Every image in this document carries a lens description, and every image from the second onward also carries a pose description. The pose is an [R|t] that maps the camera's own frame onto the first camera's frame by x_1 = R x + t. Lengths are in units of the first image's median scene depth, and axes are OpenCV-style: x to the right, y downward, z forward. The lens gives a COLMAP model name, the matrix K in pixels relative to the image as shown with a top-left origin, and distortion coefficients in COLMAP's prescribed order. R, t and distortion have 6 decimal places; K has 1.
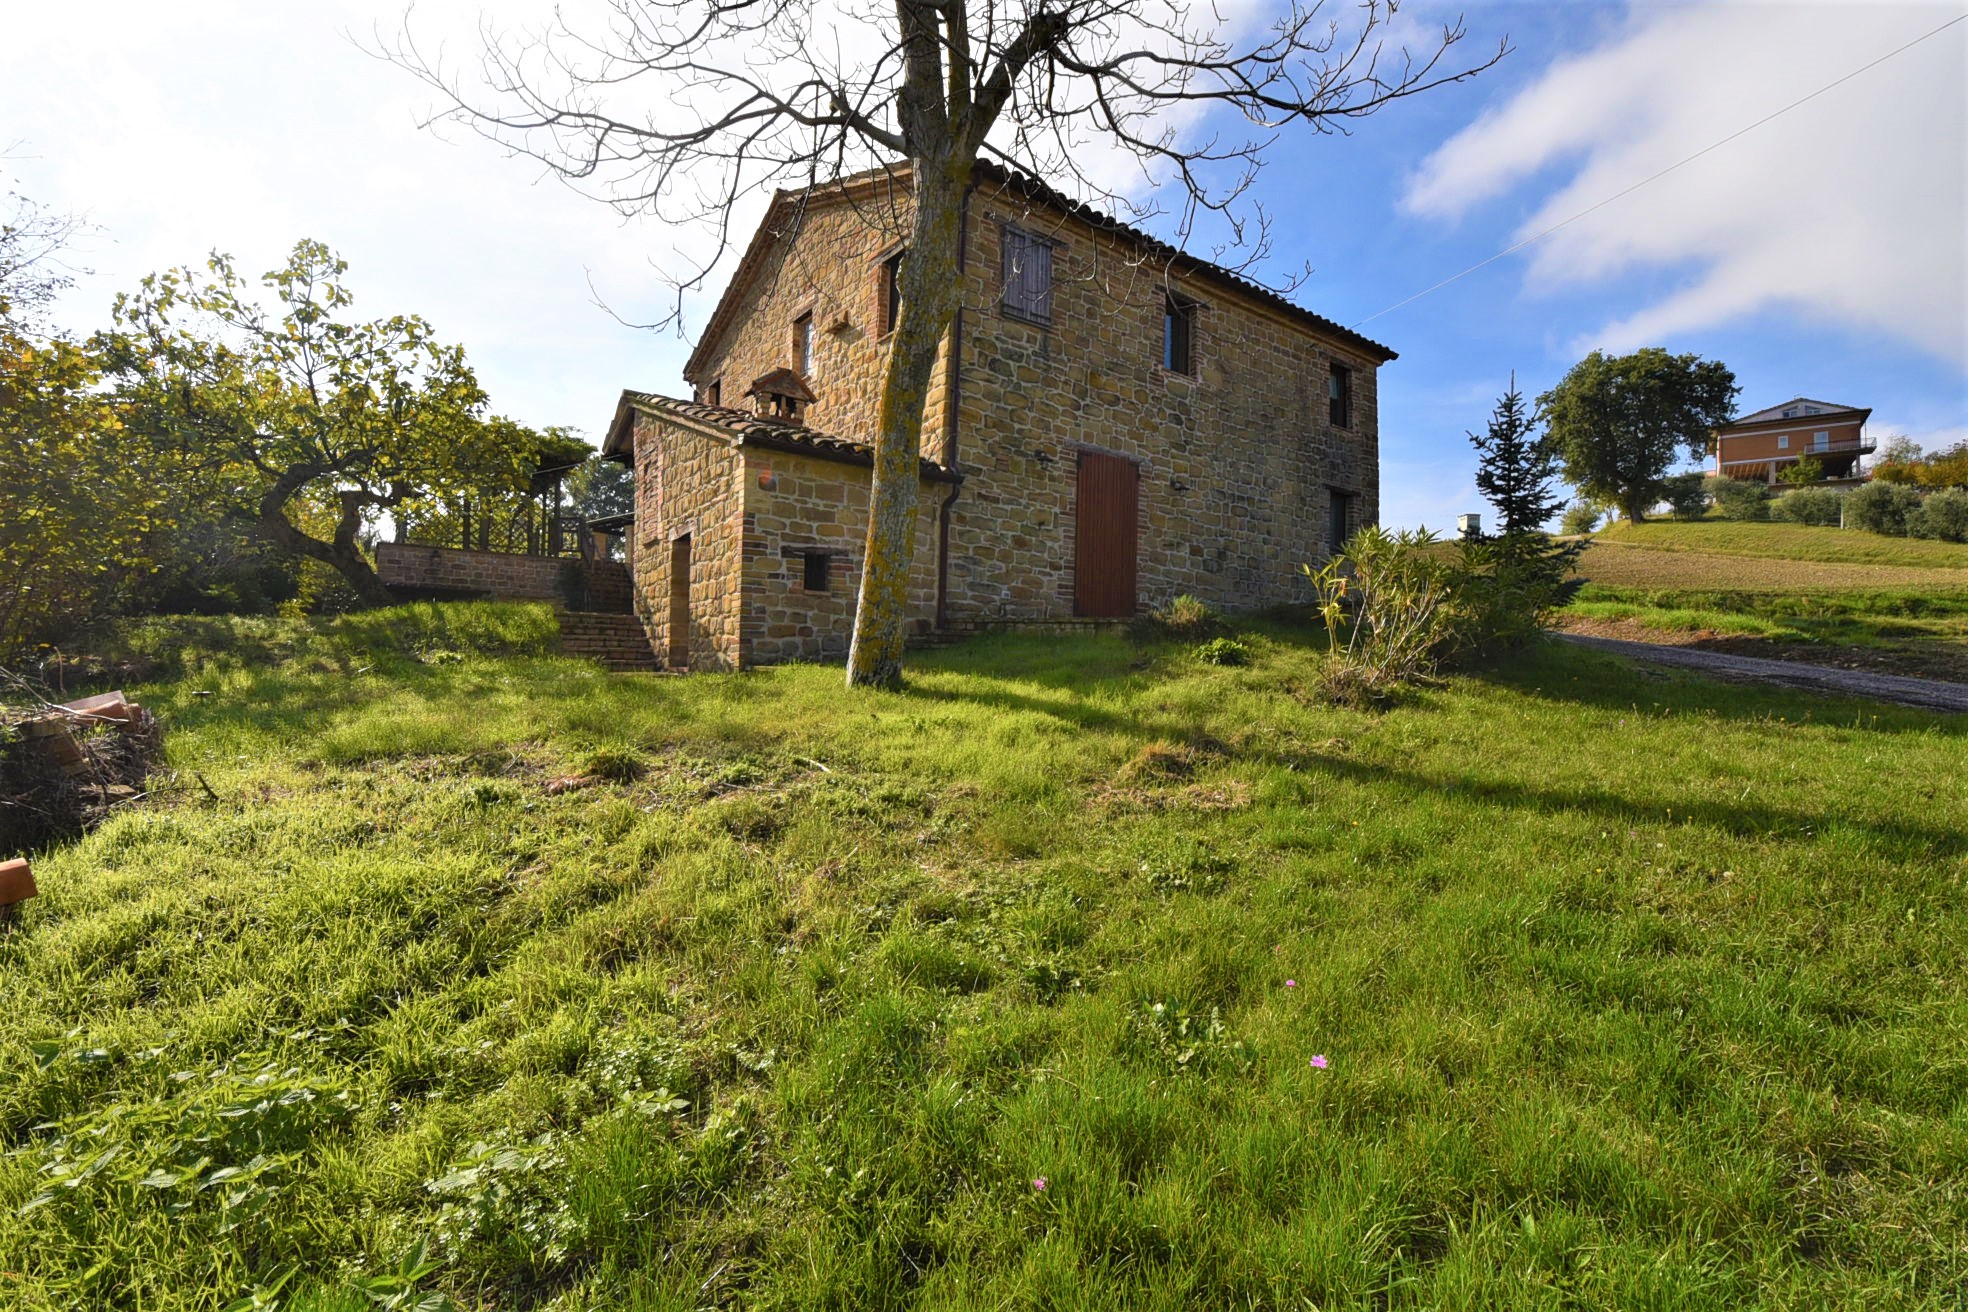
lens RADIAL K [[857.3, 0, 980.0], [0, 857.3, 649.9], [0, 0, 1]] dist [0.006730, -0.016143]
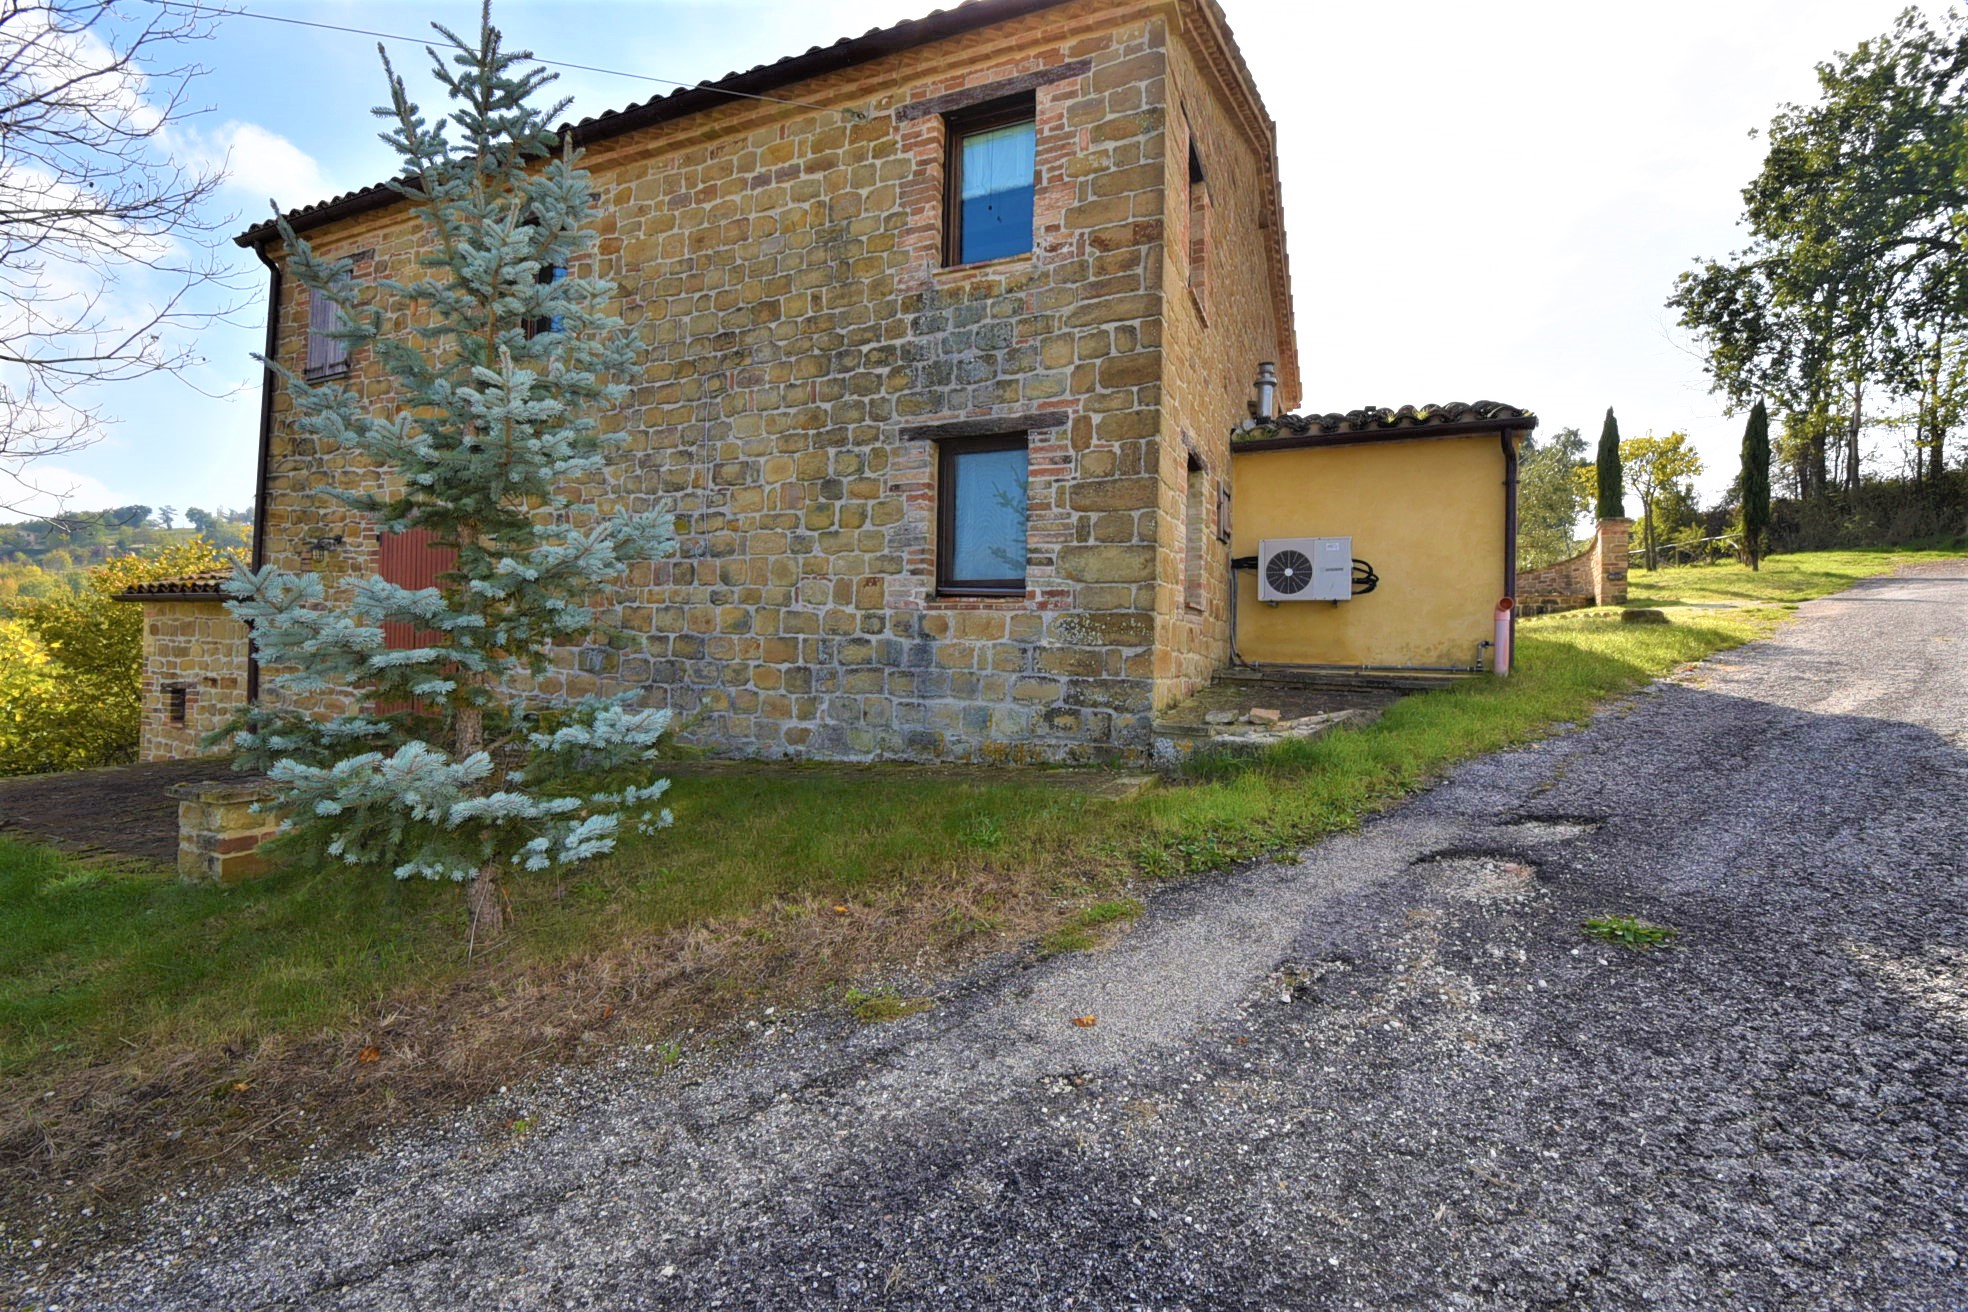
lens RADIAL K [[857.3, 0, 987.7], [0, 857.3, 647.2], [0, 0, 1]] dist [0.006730, -0.016143]
pose [[0.502765, -0.019458, -0.864204, 0.192936], [0.009916, 0.999811, -0.016742, -0.021140], [0.864366, -0.000152, 0.502863, 0.209227]]
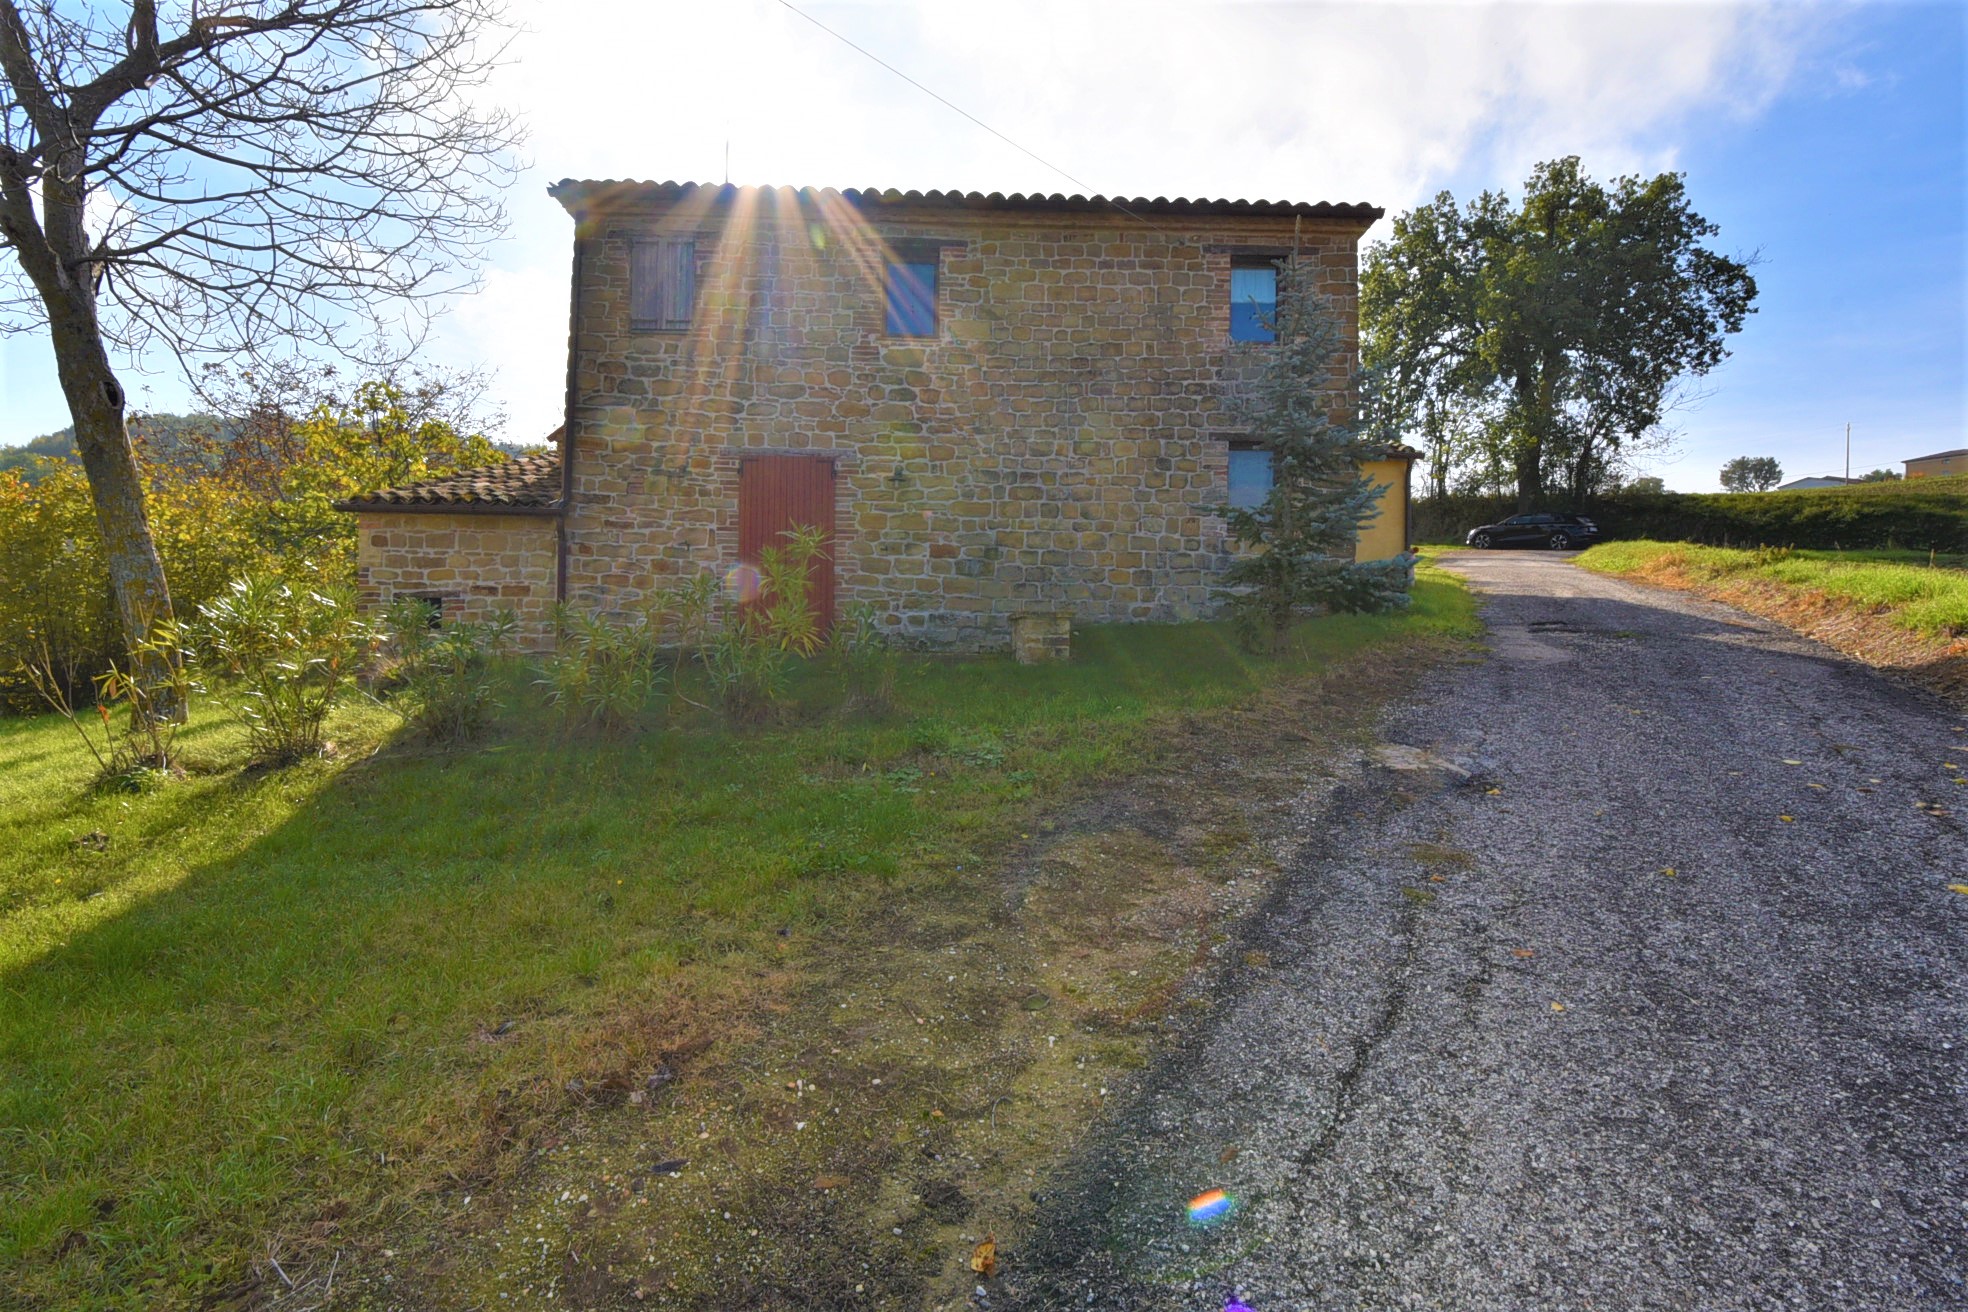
lens RADIAL K [[857.3, 0, 981.3], [0, 857.3, 647.5], [0, 0, 1]] dist [0.006730, -0.016143]
pose [[0.815283, -0.005840, -0.579034, 0.164154], [0.016669, 0.999771, 0.013386, -0.007670], [0.578823, -0.020565, 0.815194, 0.078718]]
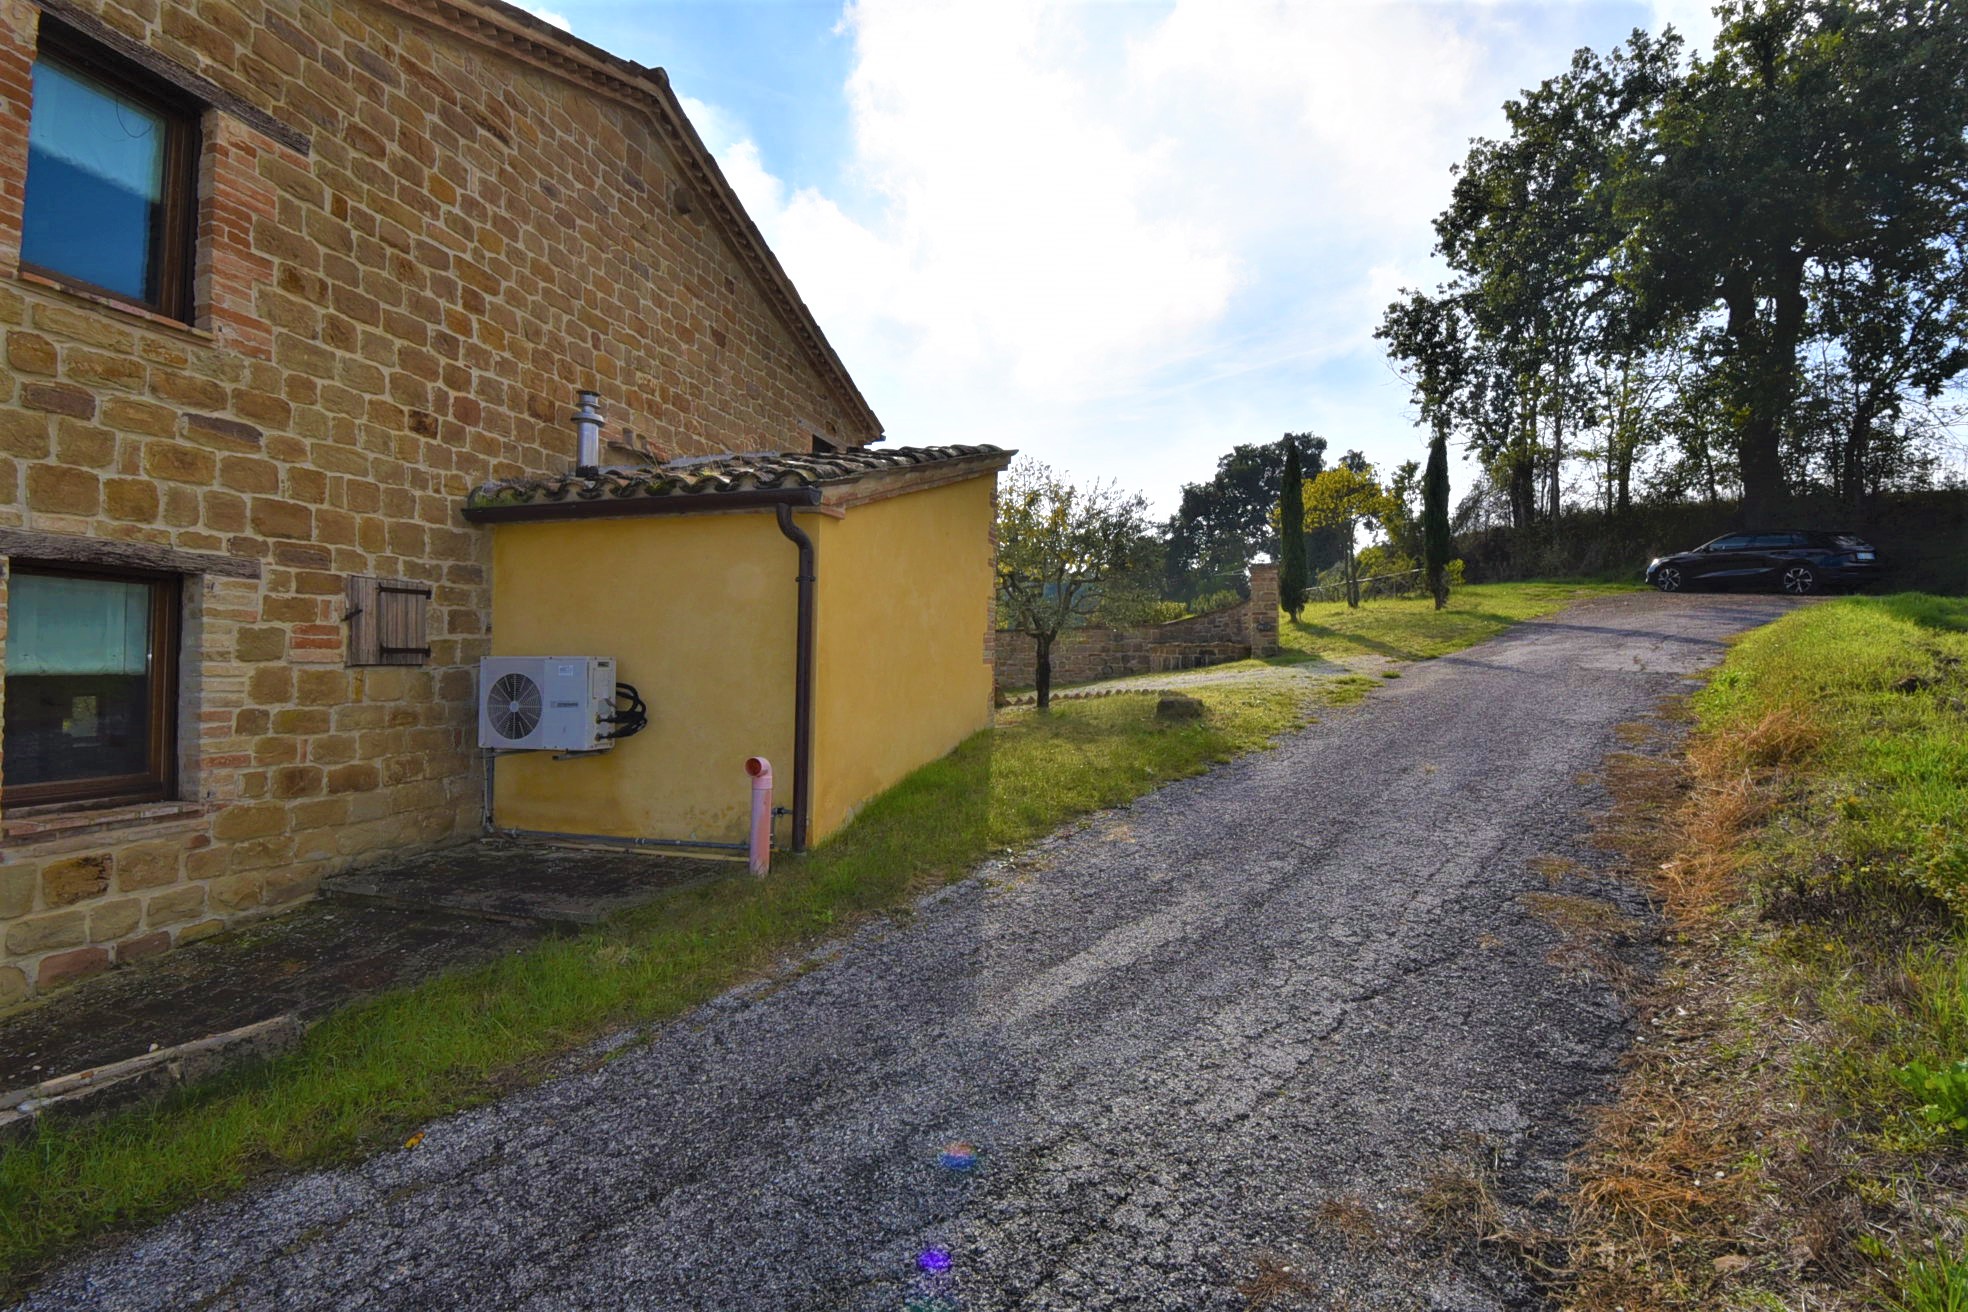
lens RADIAL K [[857.3, 0, 989.1], [0, 857.3, 641.2], [0, 0, 1]] dist [0.006730, -0.016143]
pose [[0.631967, -0.039032, -0.774012, 0.201882], [0.027627, 0.999231, -0.027832, -0.036948], [0.774503, -0.003794, 0.632559, 0.295721]]
